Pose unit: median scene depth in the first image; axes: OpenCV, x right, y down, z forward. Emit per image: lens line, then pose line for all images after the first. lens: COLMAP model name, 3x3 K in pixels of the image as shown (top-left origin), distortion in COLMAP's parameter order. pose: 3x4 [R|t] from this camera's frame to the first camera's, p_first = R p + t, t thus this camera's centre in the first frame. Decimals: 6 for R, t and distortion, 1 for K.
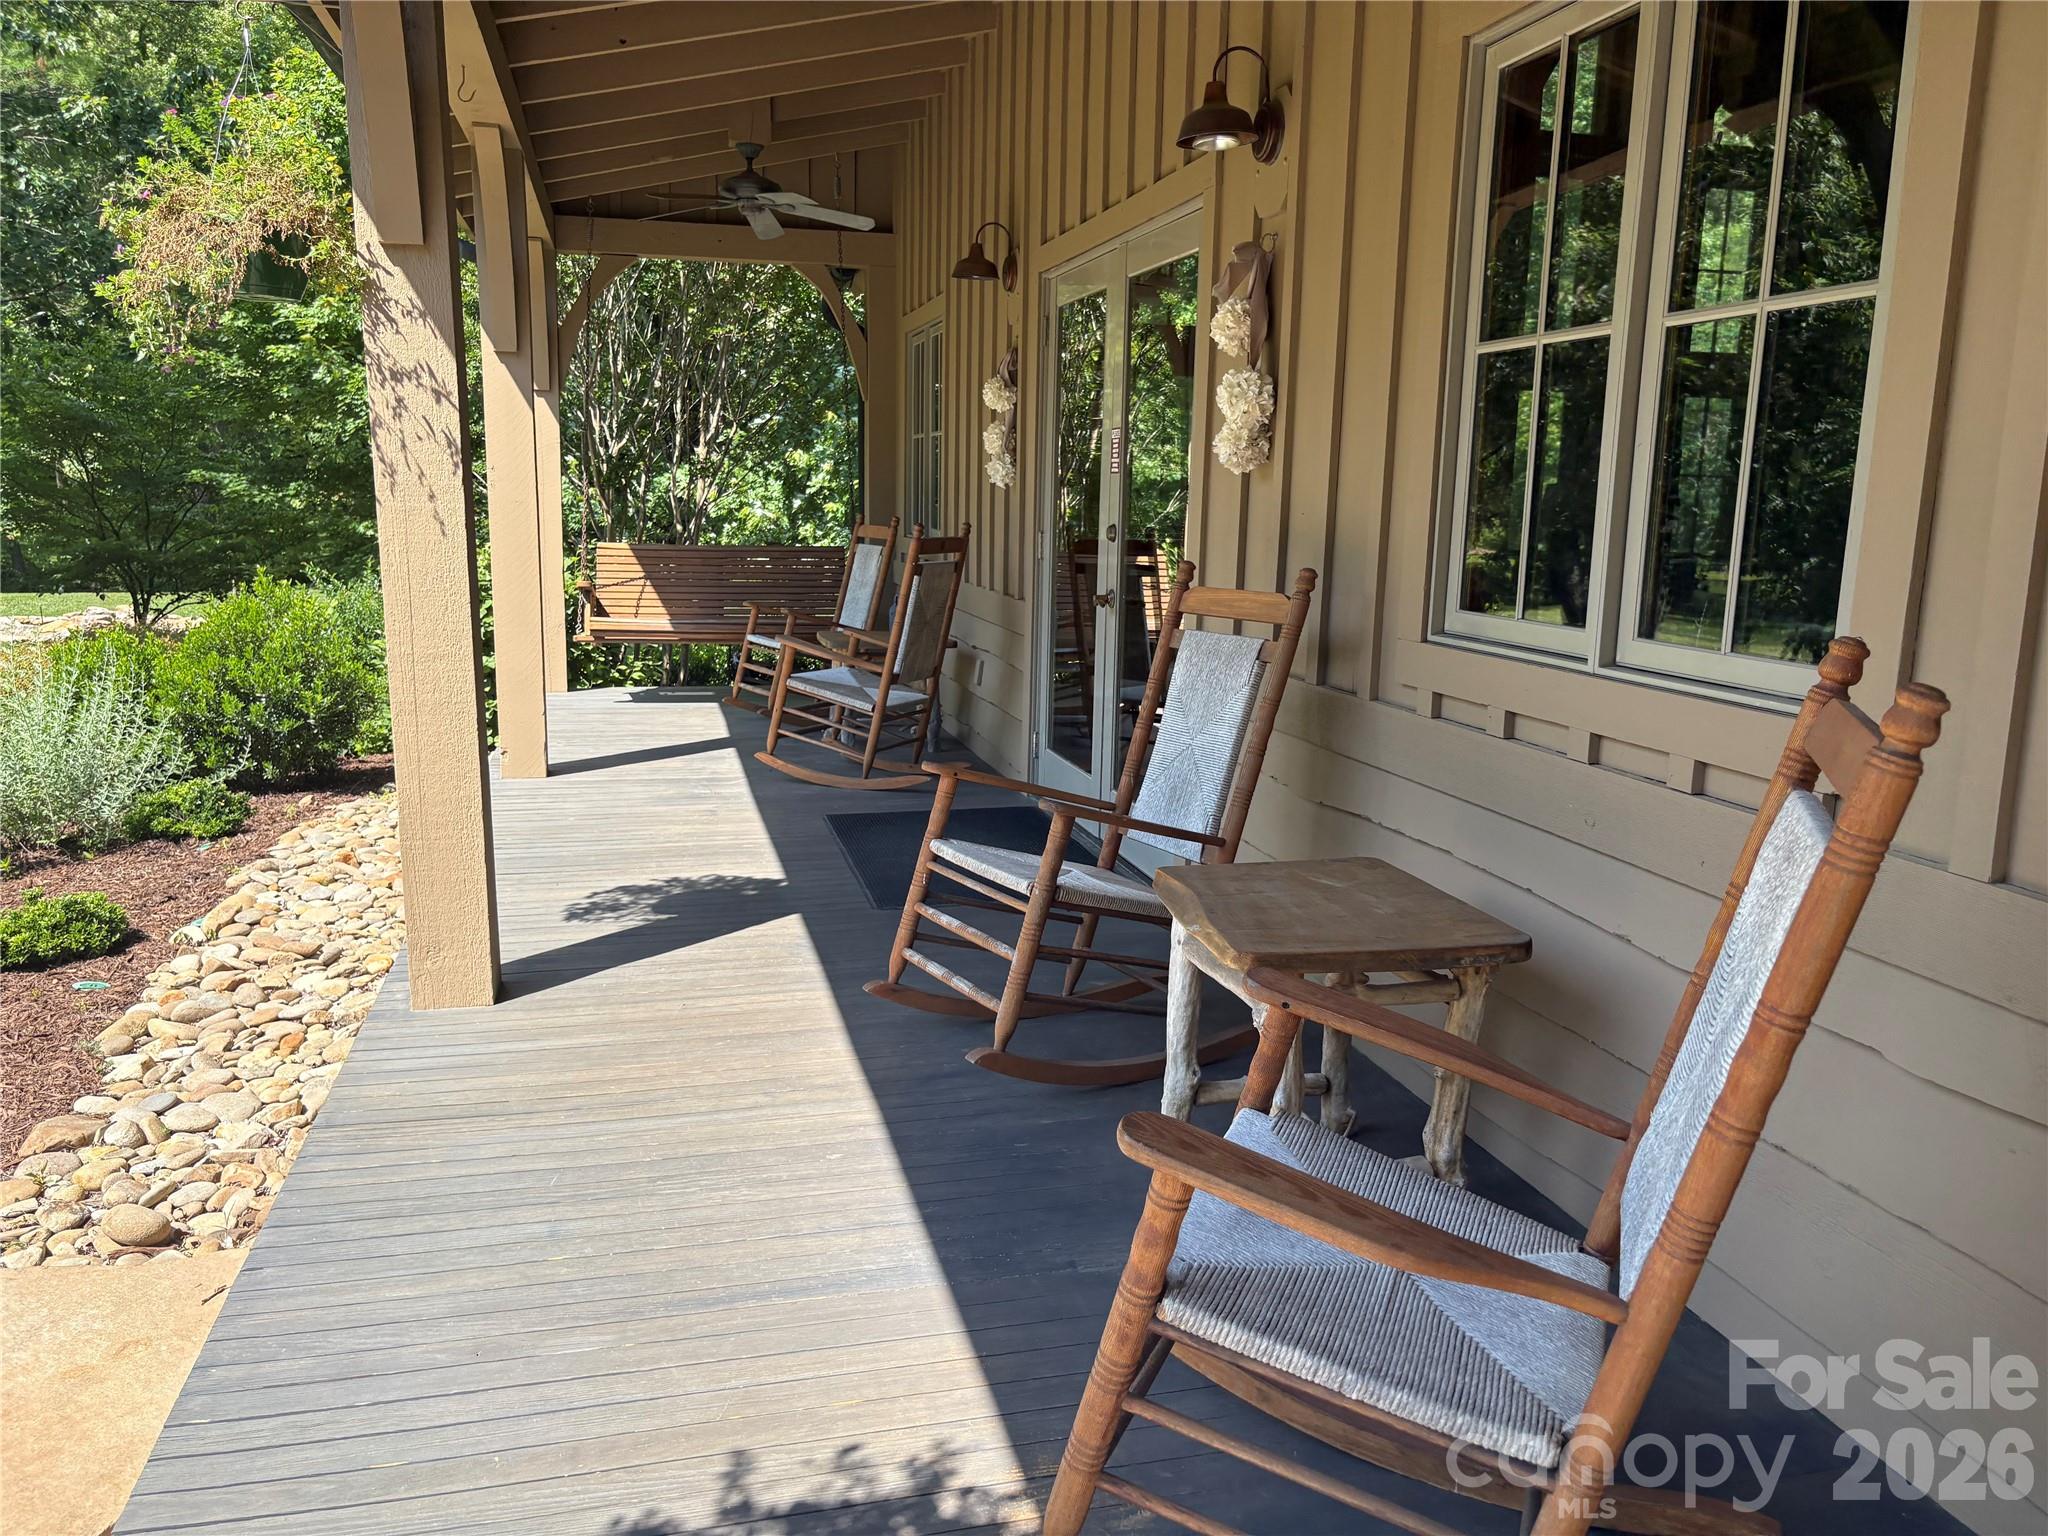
lens RADIAL K [[1552.4, 0, 1026.0], [0, 1552.4, 771.9], [0, 0, 1]] dist [0.009970, 0.001139]
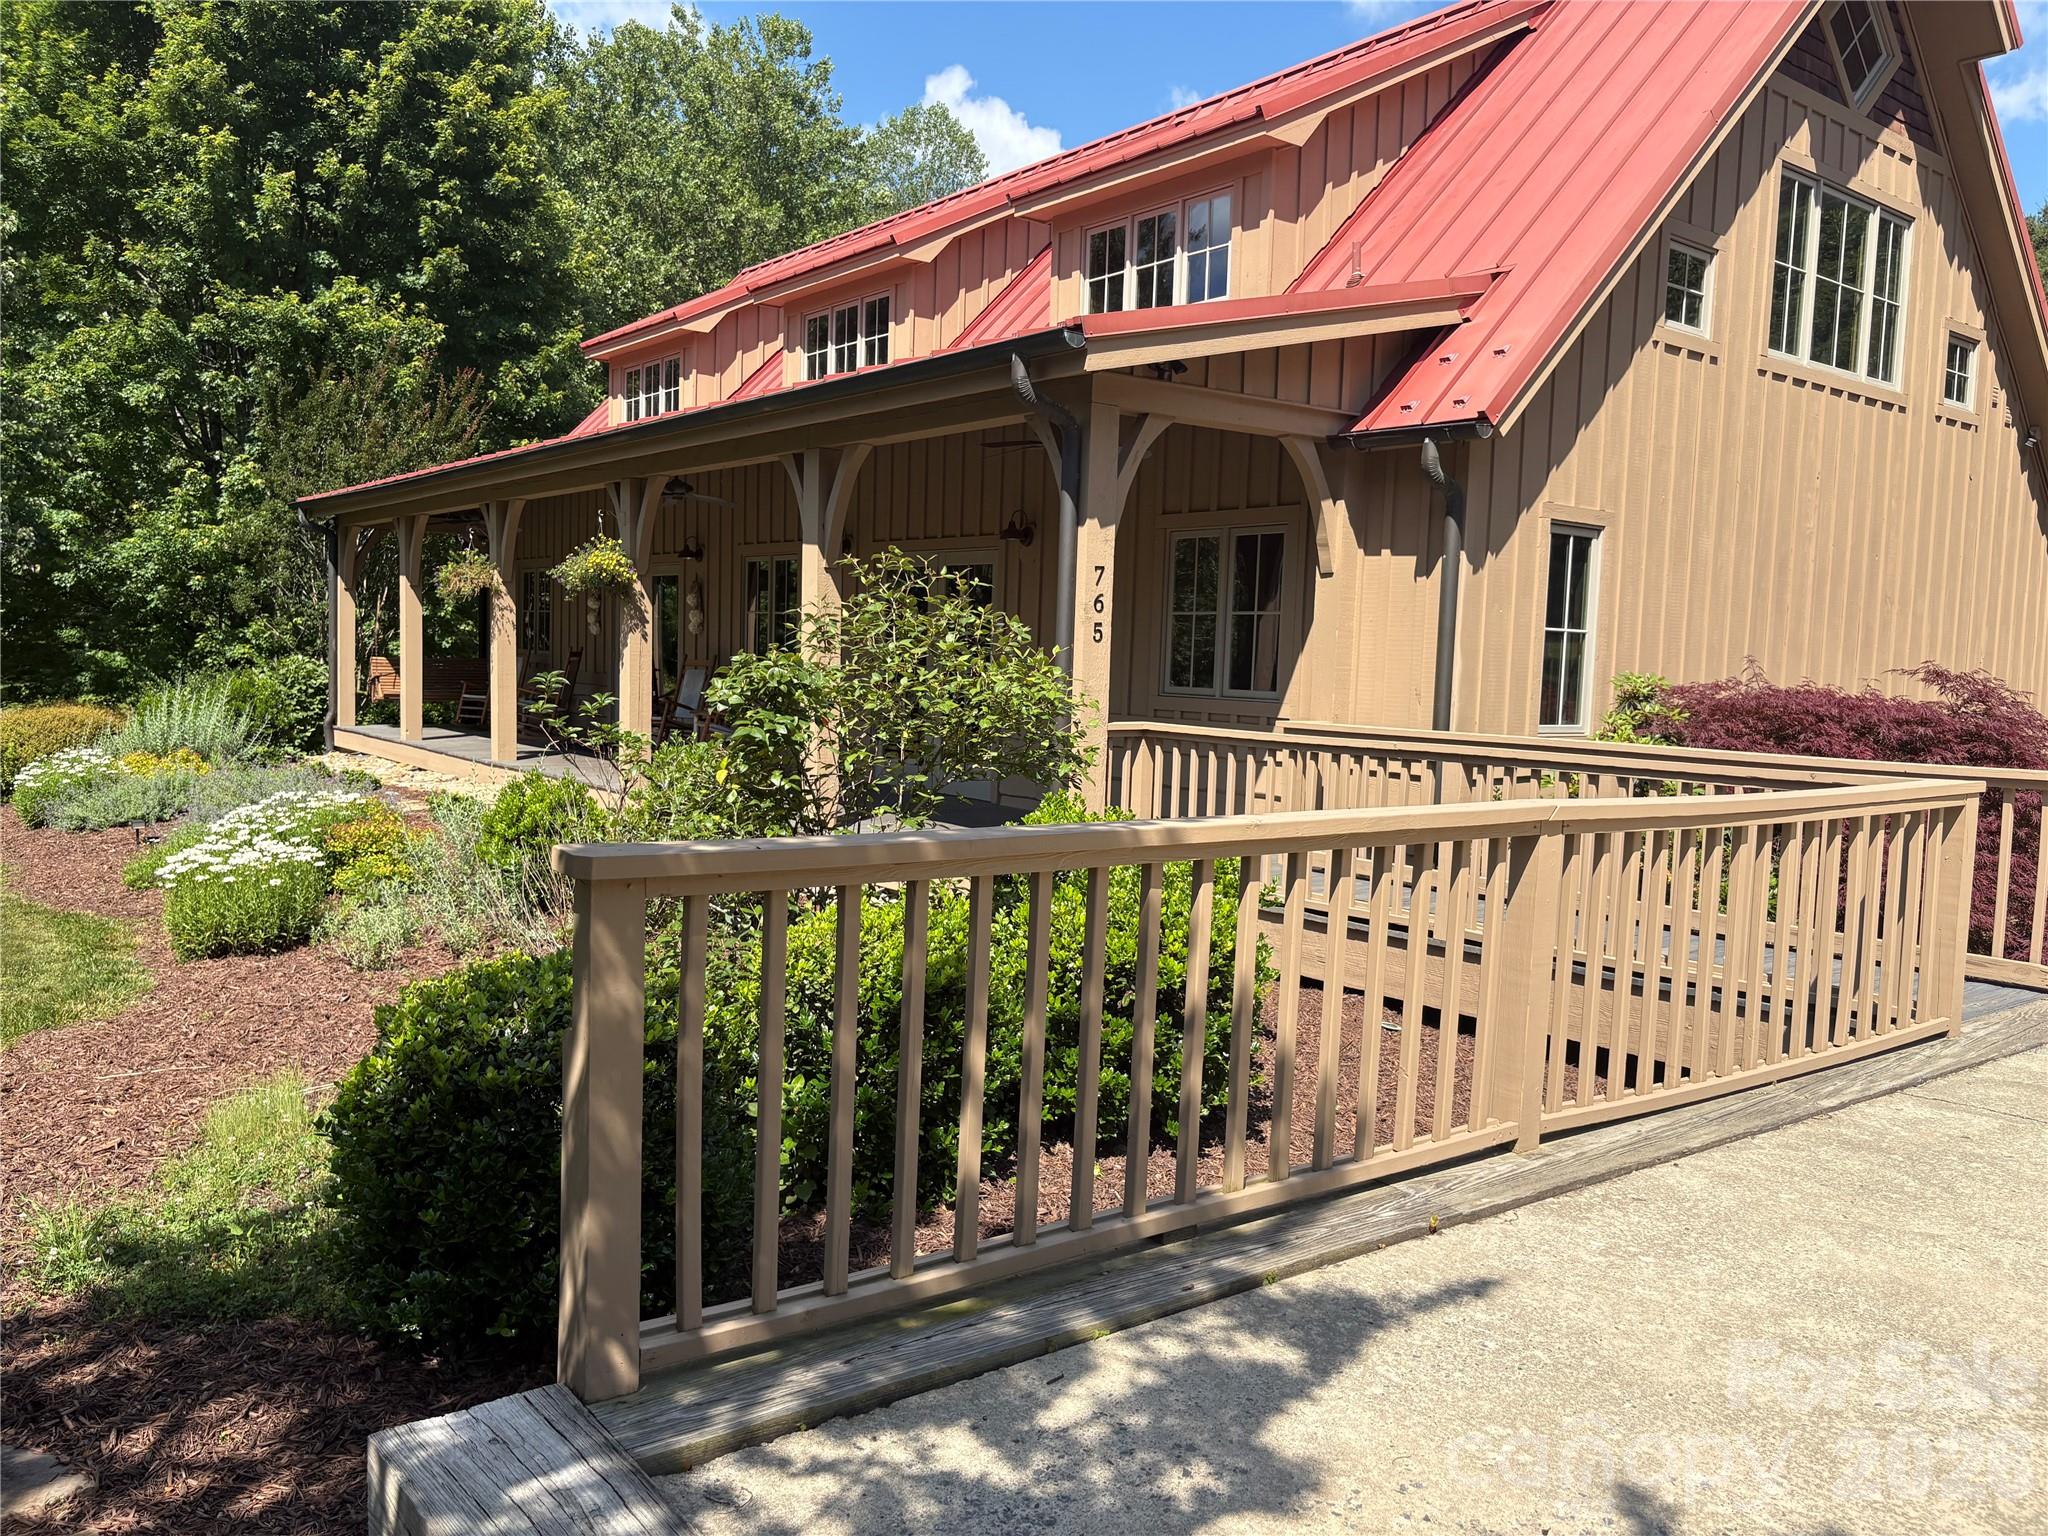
lens RADIAL K [[1552.4, 0, 1022.8], [0, 1552.4, 766.6], [0, 0, 1]] dist [0.009970, 0.001139]
pose [[0.919767, -0.020052, 0.391953, -0.687918], [0.057610, 0.994774, -0.084297, 0.561291], [-0.388214, 0.100113, 0.916115, -3.101878]]
